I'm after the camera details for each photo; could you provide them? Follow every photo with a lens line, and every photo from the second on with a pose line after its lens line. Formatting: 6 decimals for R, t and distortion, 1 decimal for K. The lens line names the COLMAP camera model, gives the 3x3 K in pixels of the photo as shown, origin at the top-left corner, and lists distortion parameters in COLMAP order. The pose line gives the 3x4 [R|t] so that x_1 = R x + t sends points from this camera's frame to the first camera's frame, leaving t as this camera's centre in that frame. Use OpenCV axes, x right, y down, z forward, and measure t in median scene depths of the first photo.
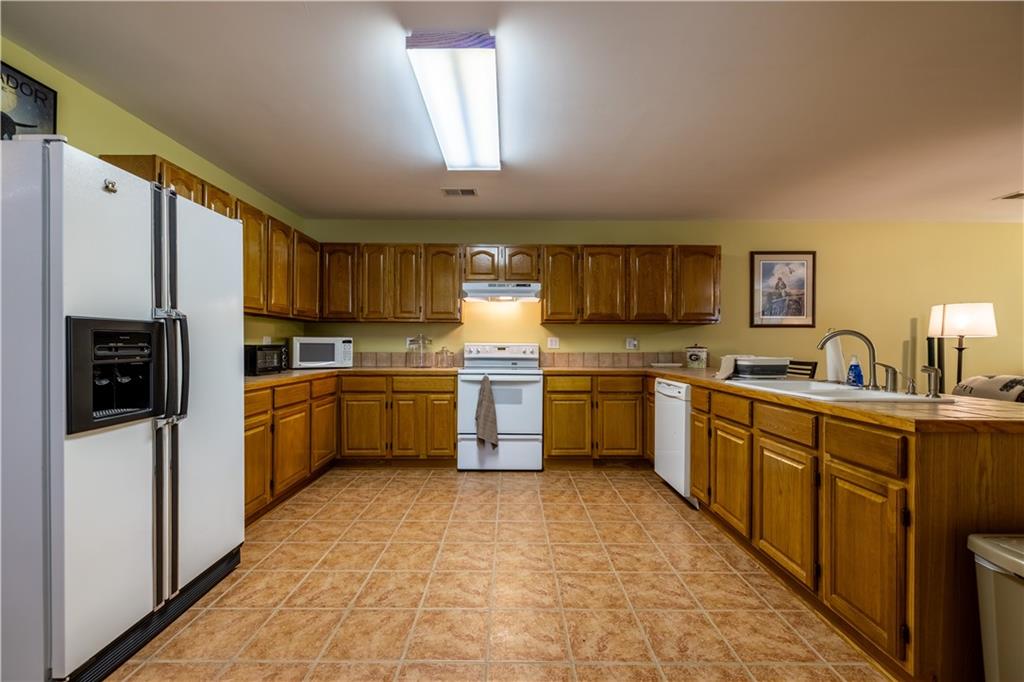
lens RADIAL K [[426.6, 0, 513.1], [0, 426.6, 344.9], [0, 0, 1]] dist [-0.001202, 0.001193]
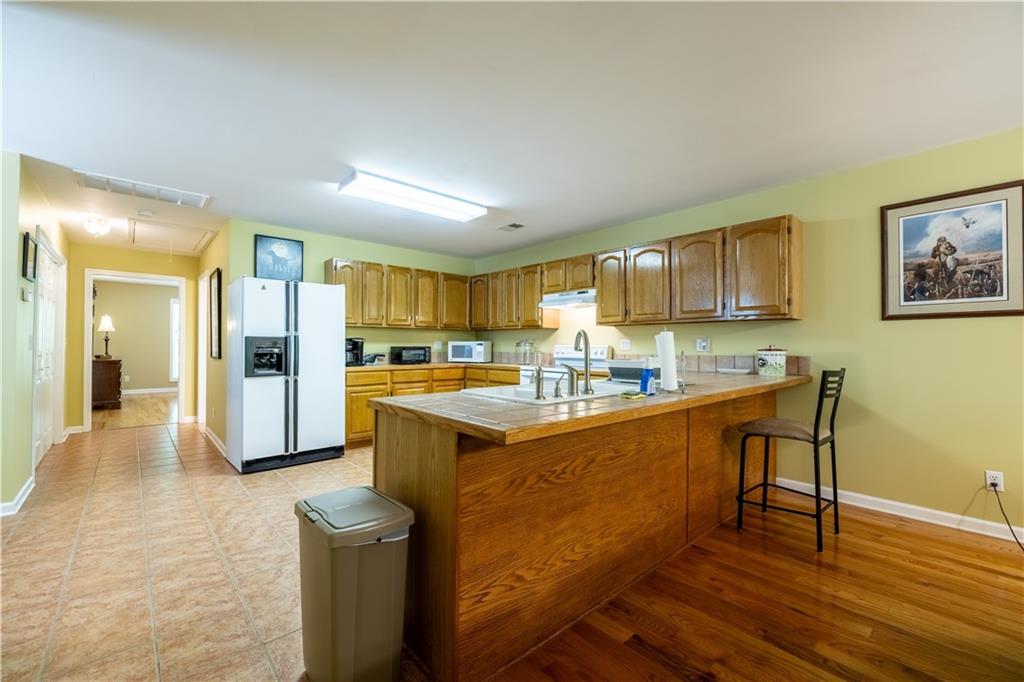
lens RADIAL K [[426.6, 0, 509.8], [0, 426.6, 345.9], [0, 0, 1]] dist [-0.001202, 0.001193]
pose [[0.665390, -0.002071, -0.746493, 0.806310], [-0.000464, 0.999995, -0.003188, 0.002045], [0.746496, 0.002468, 0.665385, 0.145230]]
